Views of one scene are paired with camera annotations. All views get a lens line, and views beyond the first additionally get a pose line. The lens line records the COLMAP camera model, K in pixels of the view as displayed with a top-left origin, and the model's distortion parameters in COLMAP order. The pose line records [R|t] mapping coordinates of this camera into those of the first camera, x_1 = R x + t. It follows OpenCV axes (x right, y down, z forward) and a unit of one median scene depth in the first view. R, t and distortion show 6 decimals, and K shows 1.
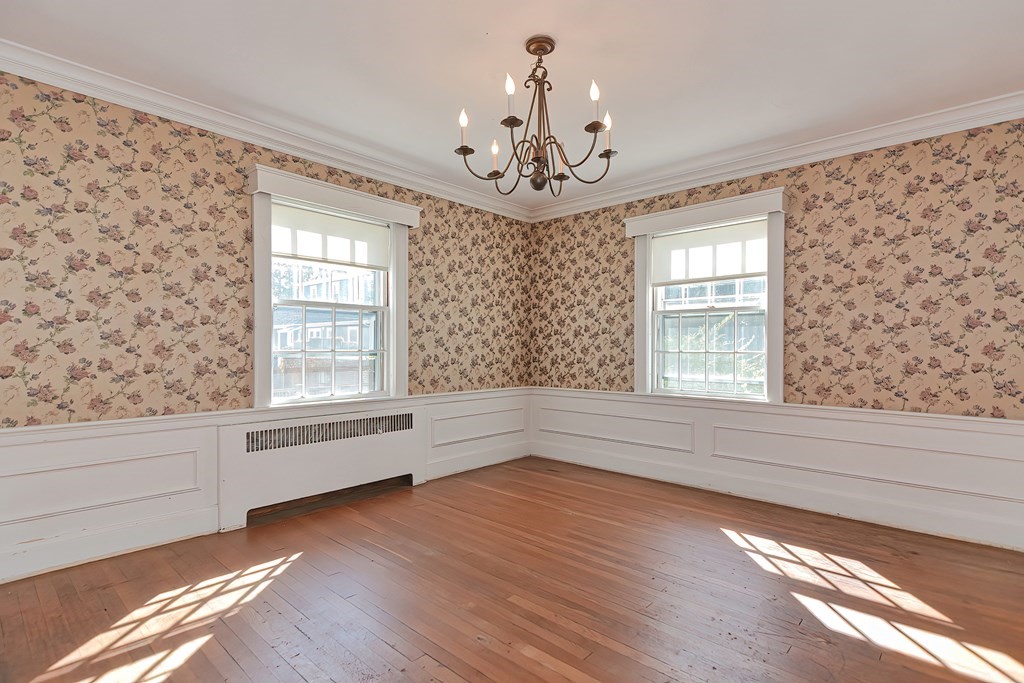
lens RADIAL K [[494.3, 0, 513.2], [0, 494.3, 346.4], [0, 0, 1]] dist [-0.002152, -0.000714]
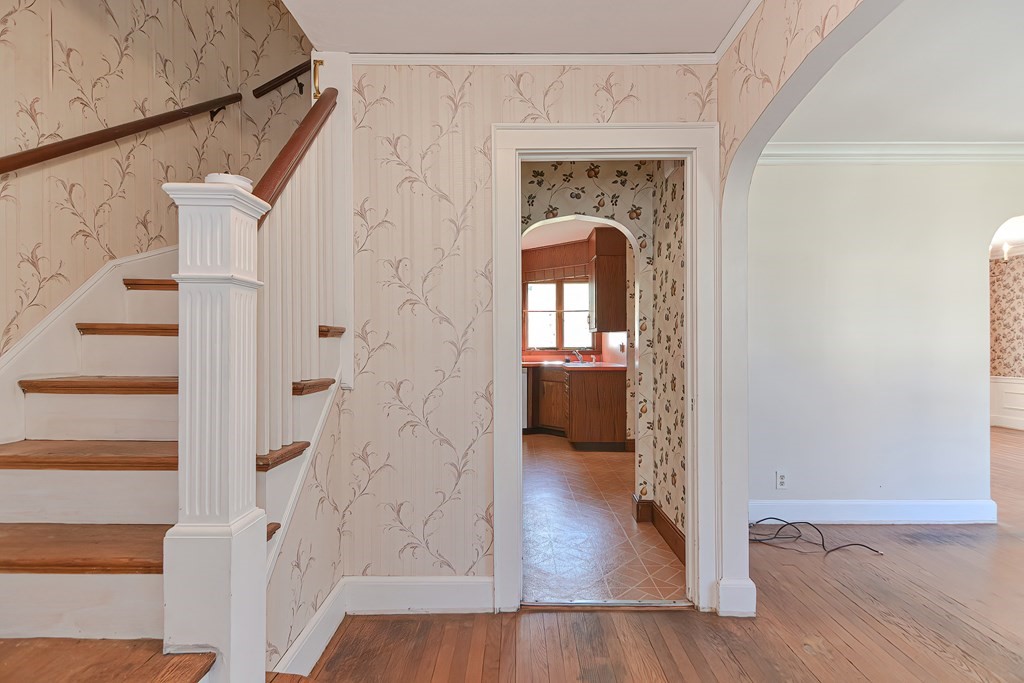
lens RADIAL K [[494.3, 0, 513.2], [0, 494.3, 346.4], [0, 0, 1]] dist [-0.002152, -0.000714]
pose [[0.668510, -0.007777, -0.743663, 0.181620], [0.013100, 0.999913, 0.001320, -0.025969], [0.743588, -0.010625, 0.668554, -1.057165]]
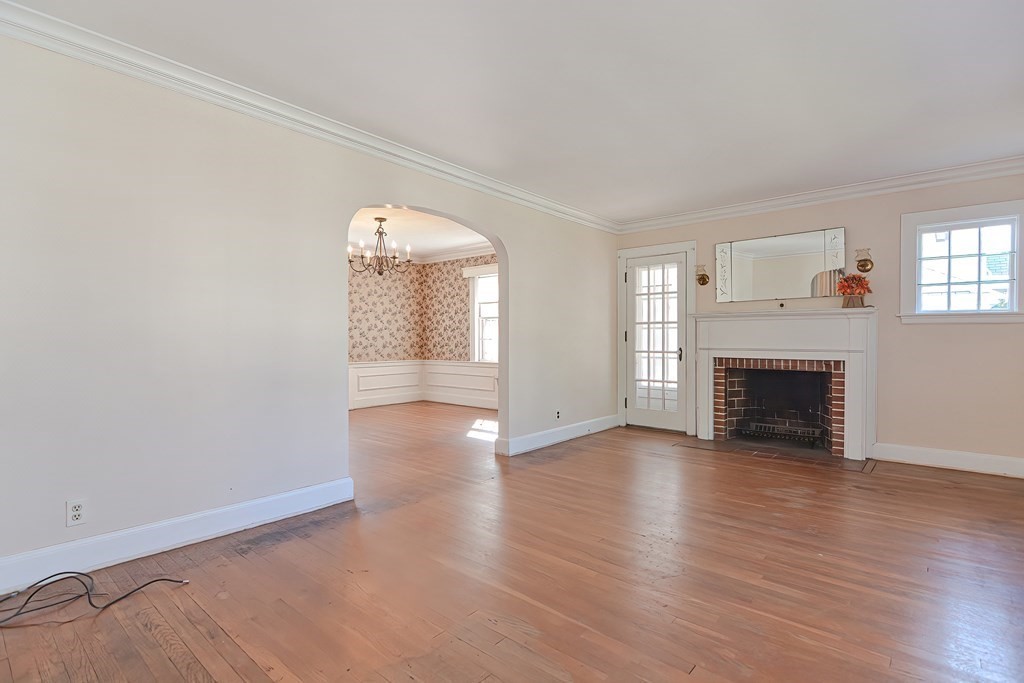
lens RADIAL K [[489.8, 0, 512.0], [0, 489.8, 341.5], [0, 0, 1]] dist [0.000043, -0.000303]
pose [[0.999629, -0.004193, 0.026900, 0.336162], [0.003870, 0.999920, 0.012065, -0.002067], [-0.026948, -0.011957, 0.999565, -0.790914]]
